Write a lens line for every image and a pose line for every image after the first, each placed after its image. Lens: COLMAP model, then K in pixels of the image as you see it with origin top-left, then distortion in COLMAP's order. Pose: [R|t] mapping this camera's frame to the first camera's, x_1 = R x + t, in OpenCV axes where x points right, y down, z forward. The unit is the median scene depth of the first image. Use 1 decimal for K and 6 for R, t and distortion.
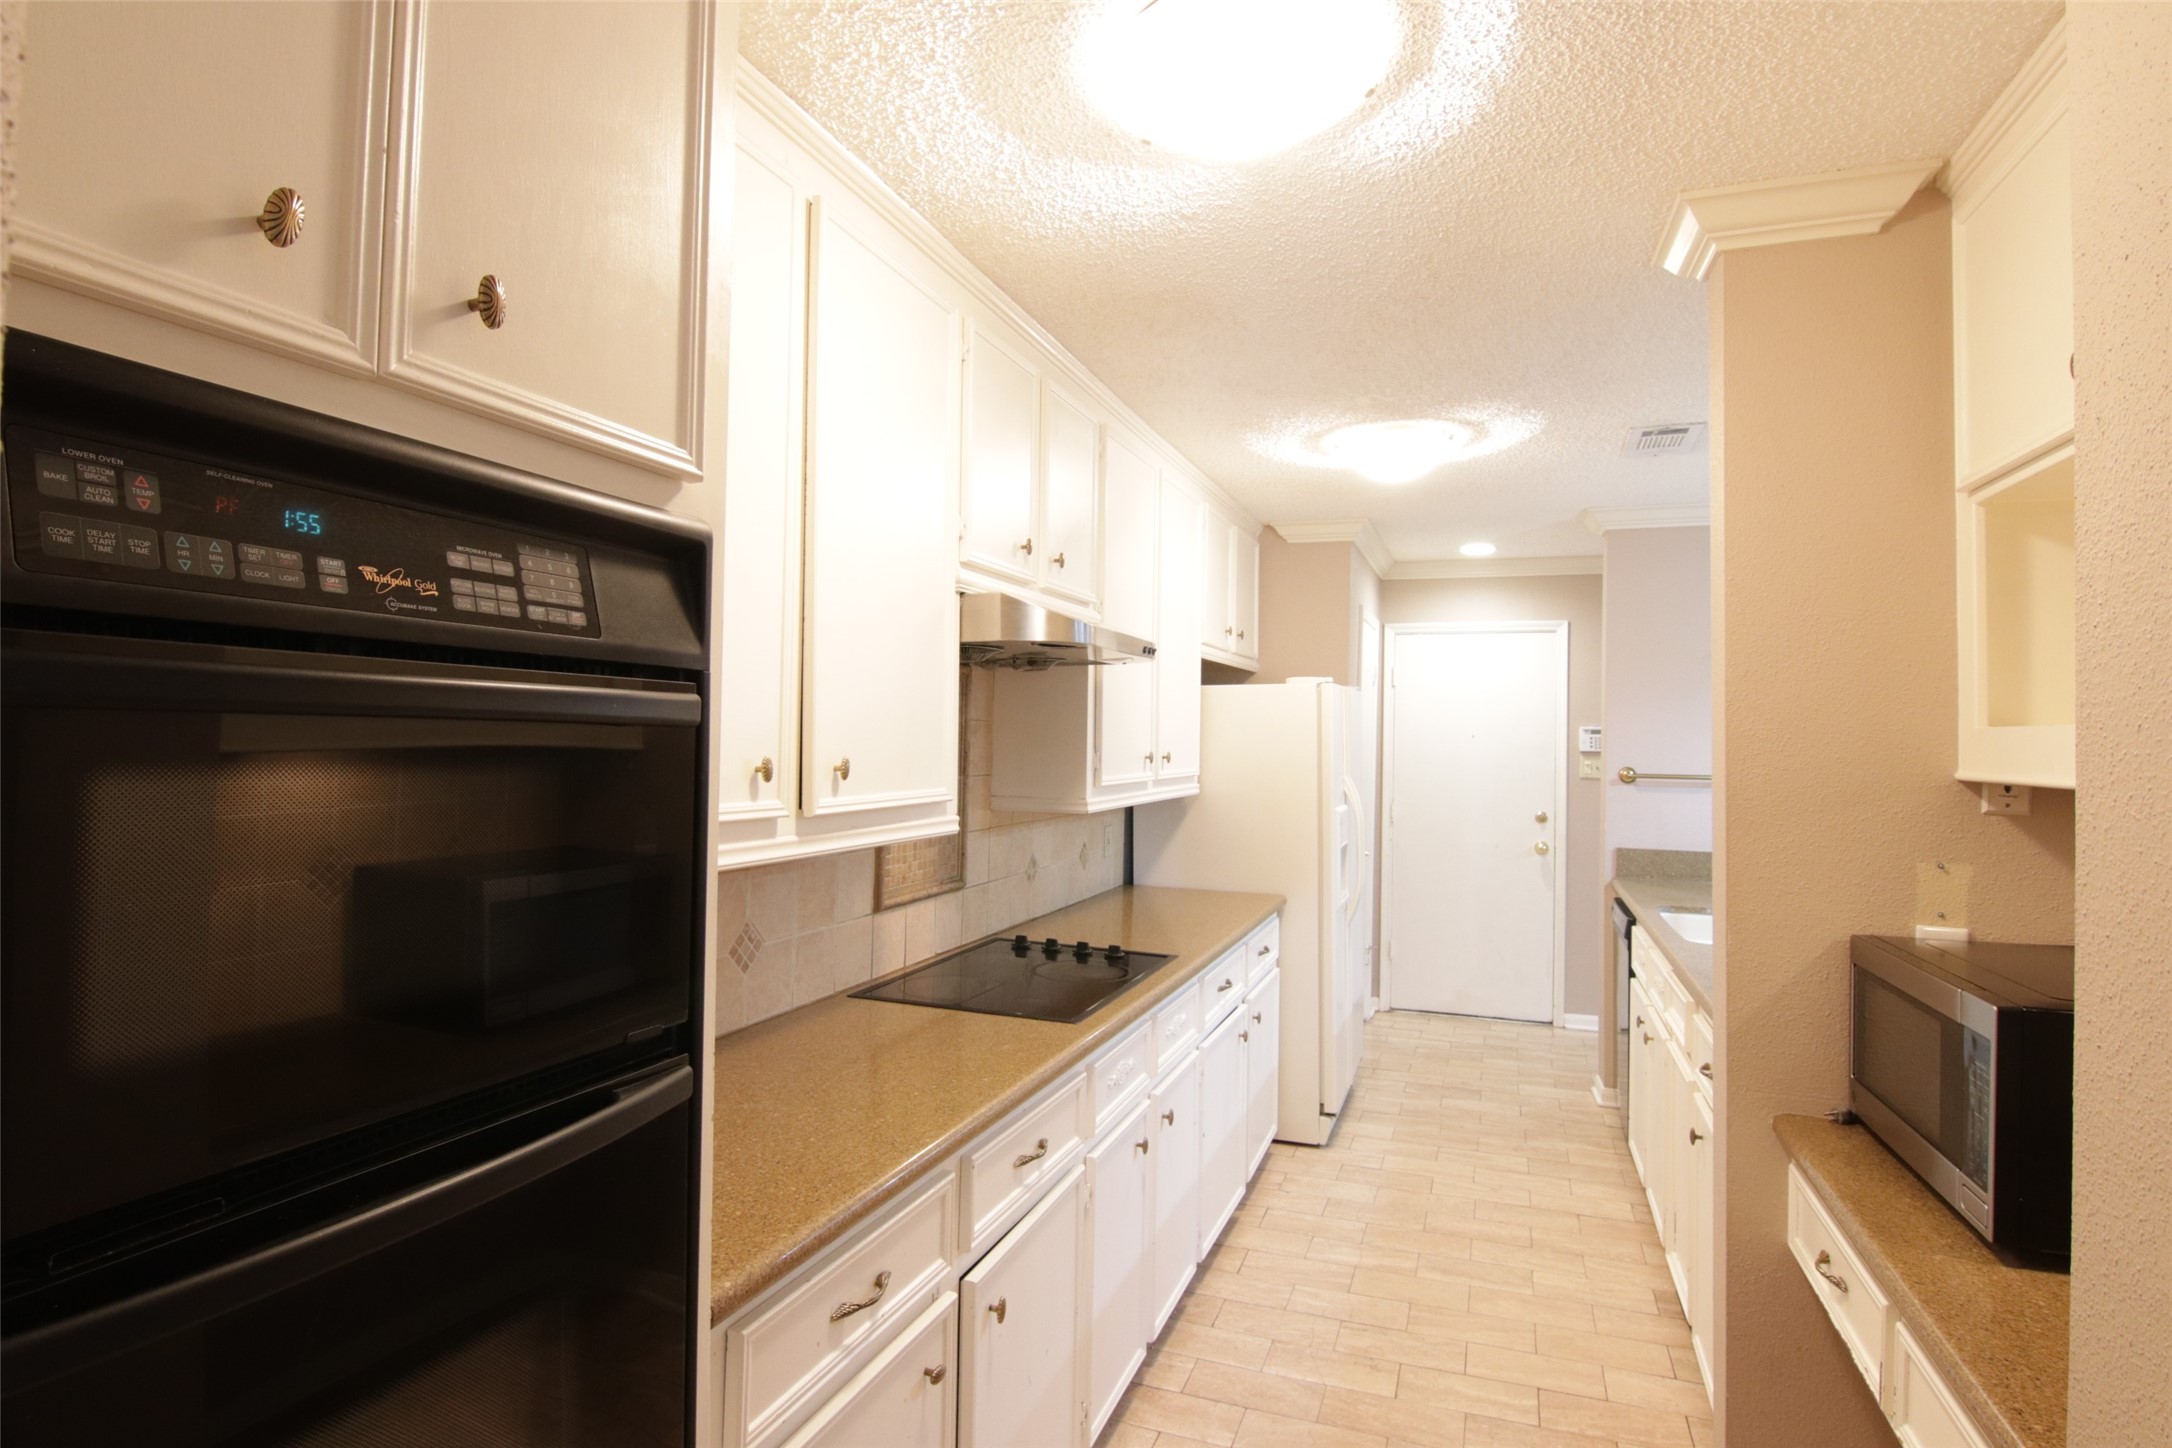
lens RADIAL K [[1107.2, 0, 1083.4], [0, 1107.2, 713.4], [0, 0, 1]] dist [-0.005622, -0.013008]
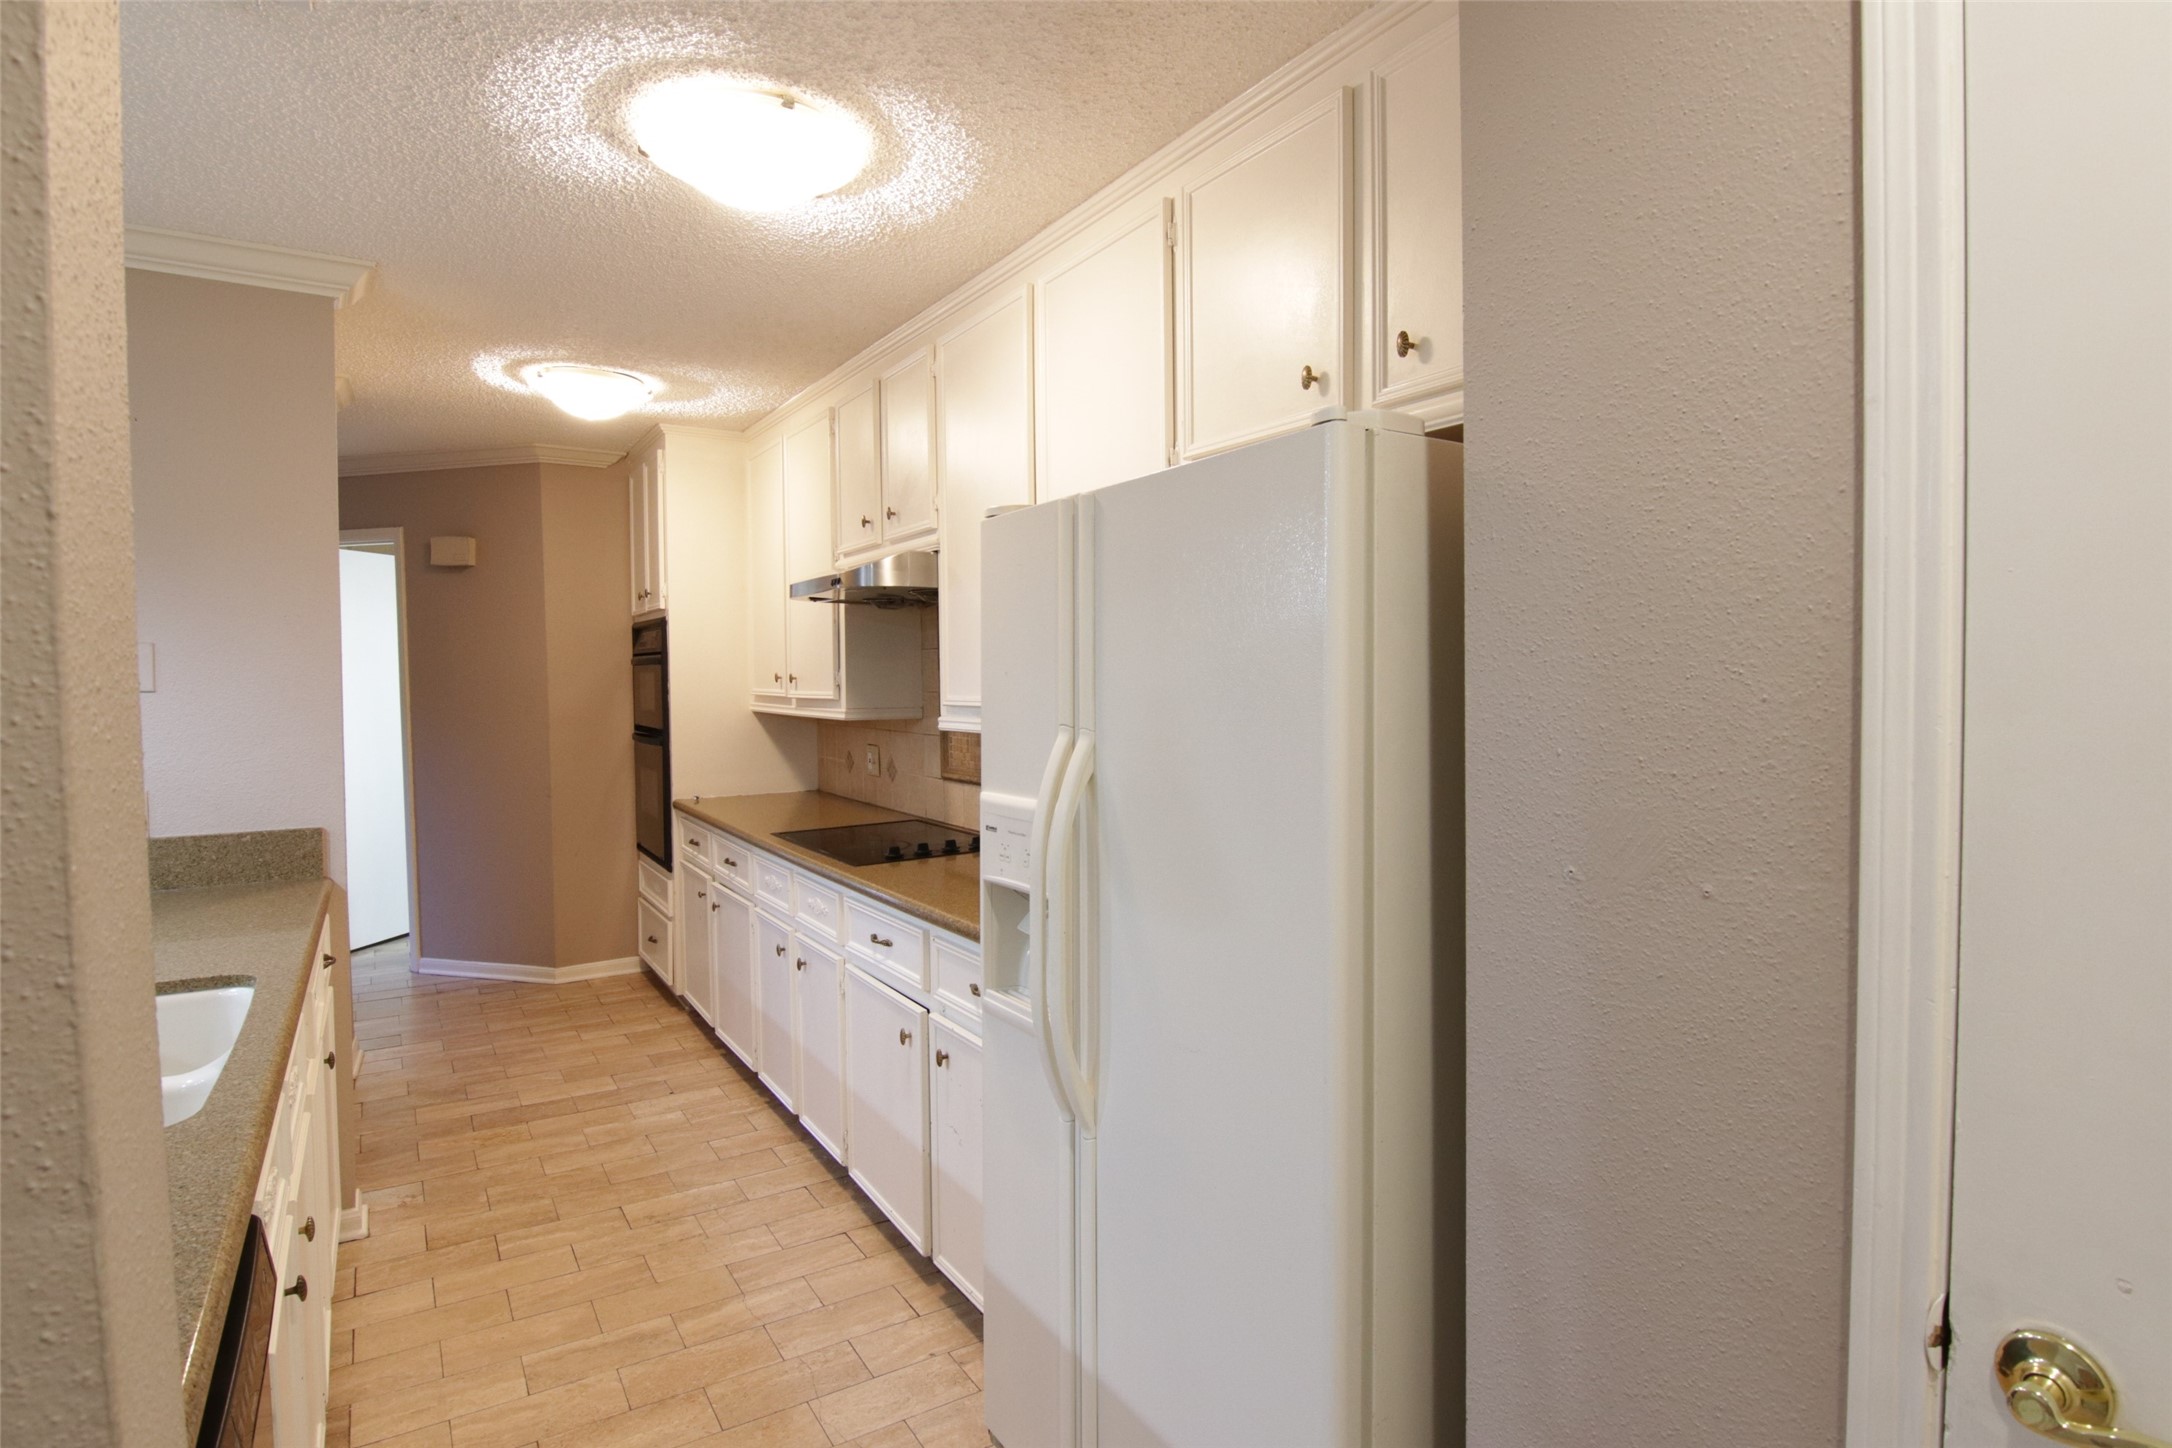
lens RADIAL K [[1107.2, 0, 1083.4], [0, 1107.2, 713.4], [0, 0, 1]] dist [-0.005622, -0.013008]
pose [[-0.599615, 0.016131, -0.800126, 0.671099], [0.015122, 0.999847, 0.008825, 0.059121], [0.800146, -0.006808, -0.599767, 1.530342]]
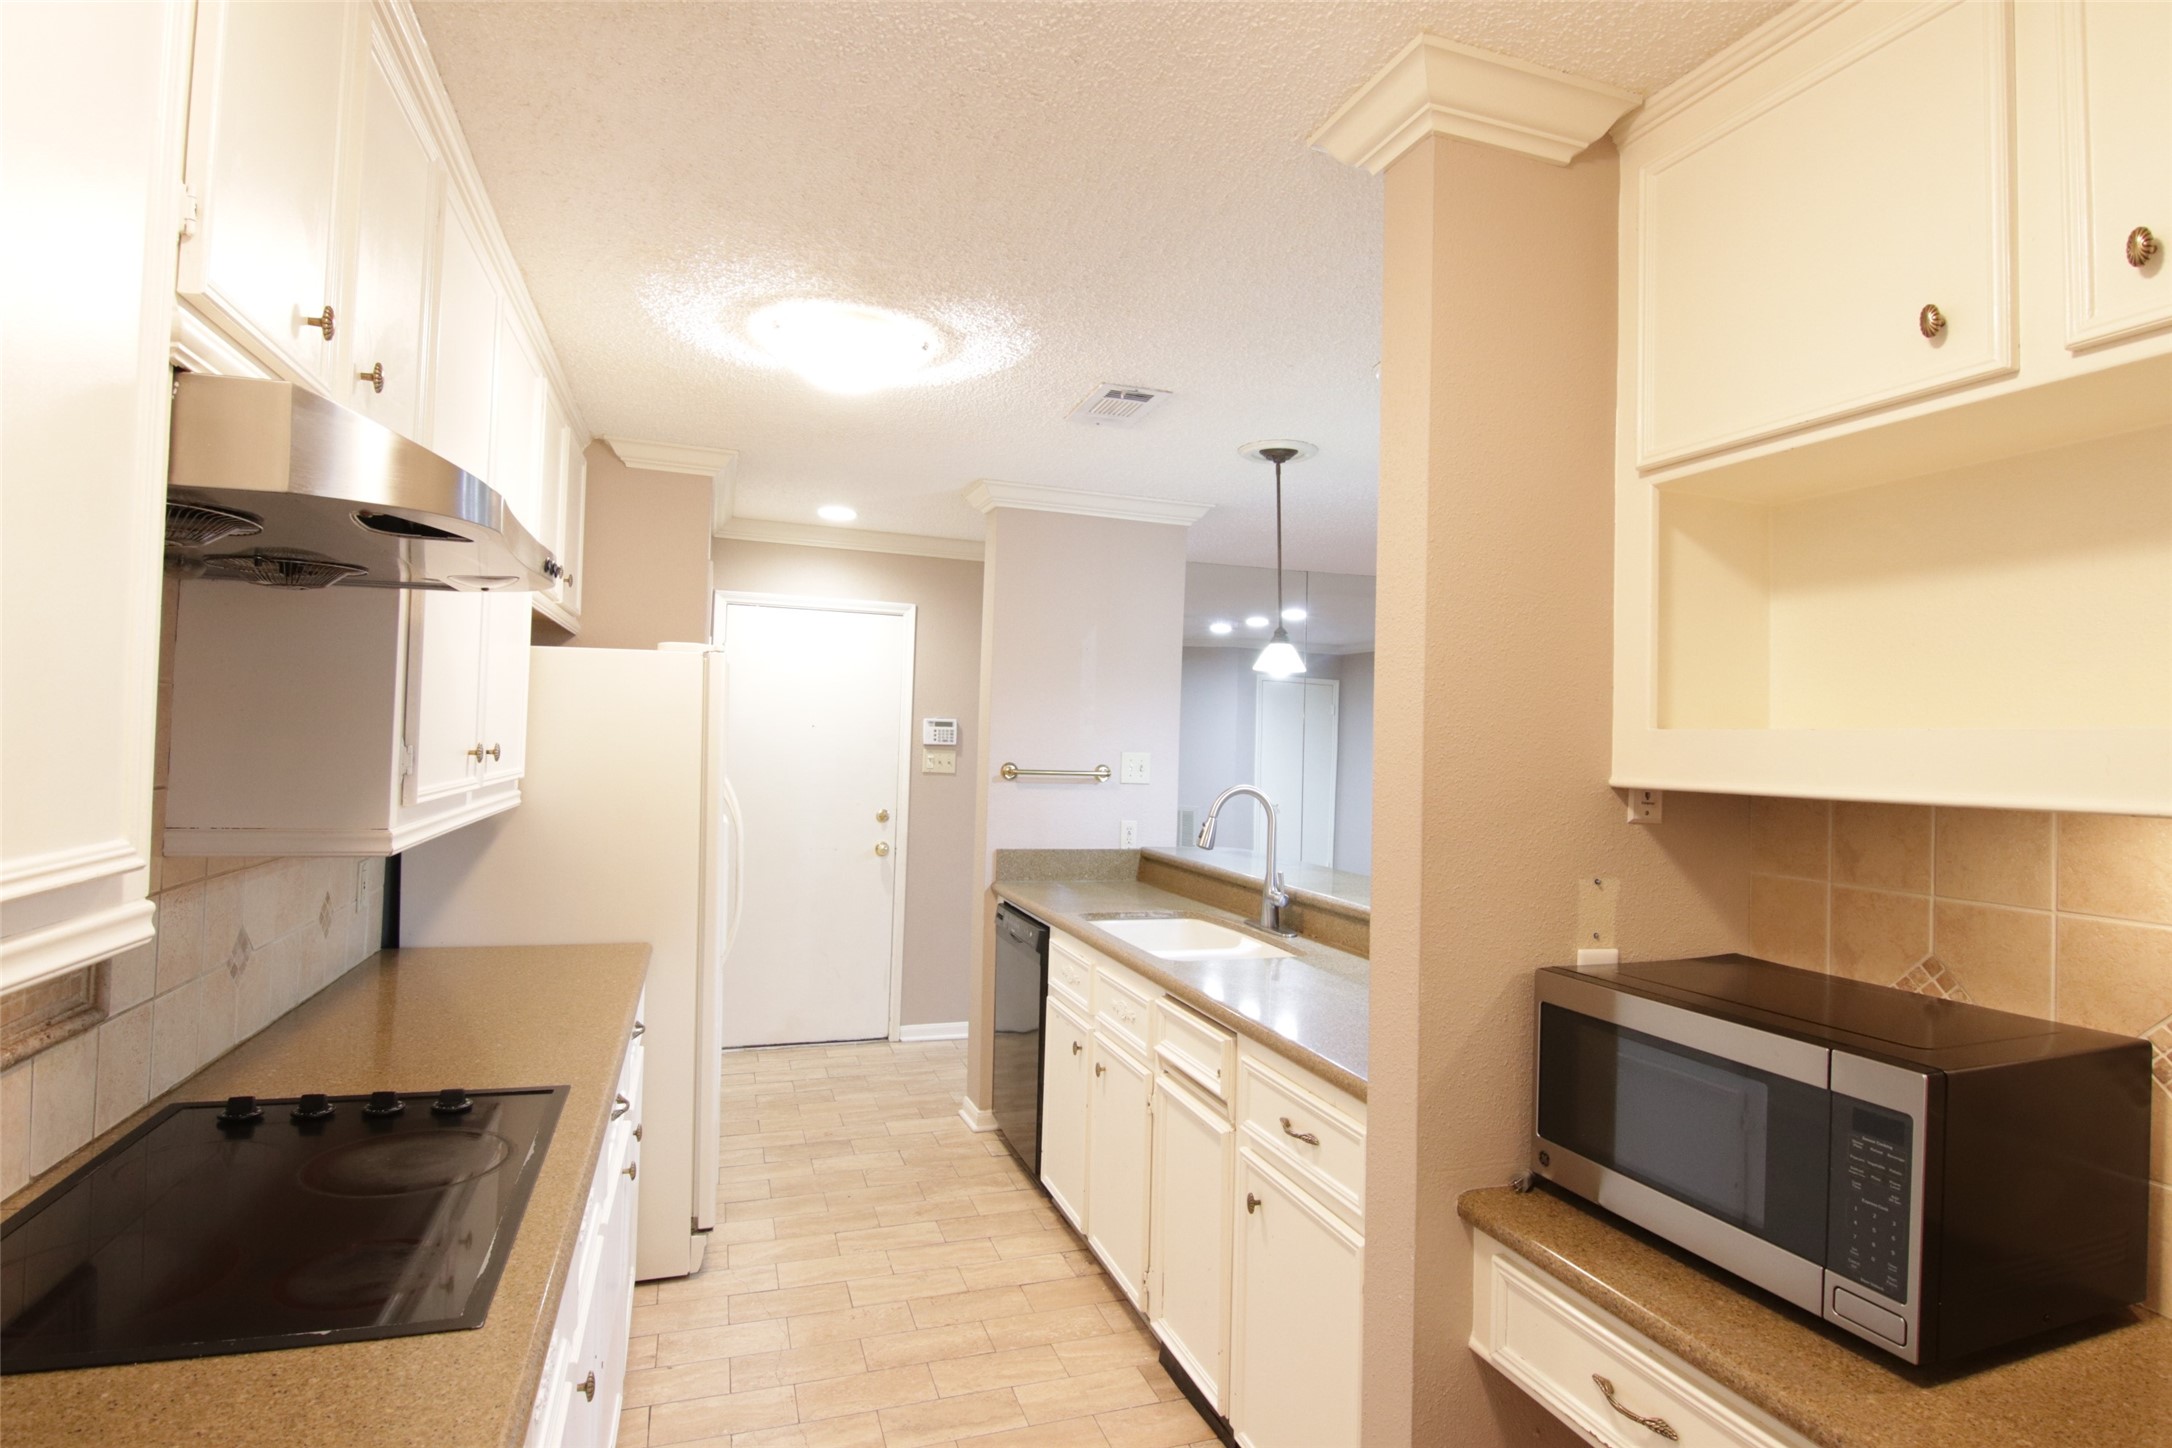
lens RADIAL K [[1107.2, 0, 1083.4], [0, 1107.2, 713.4], [0, 0, 1]] dist [-0.005622, -0.013008]
pose [[0.773325, 0.024611, 0.633532, -0.070036], [-0.030909, 0.999522, -0.001099, 0.008005], [-0.633256, -0.018732, 0.773716, 0.310641]]
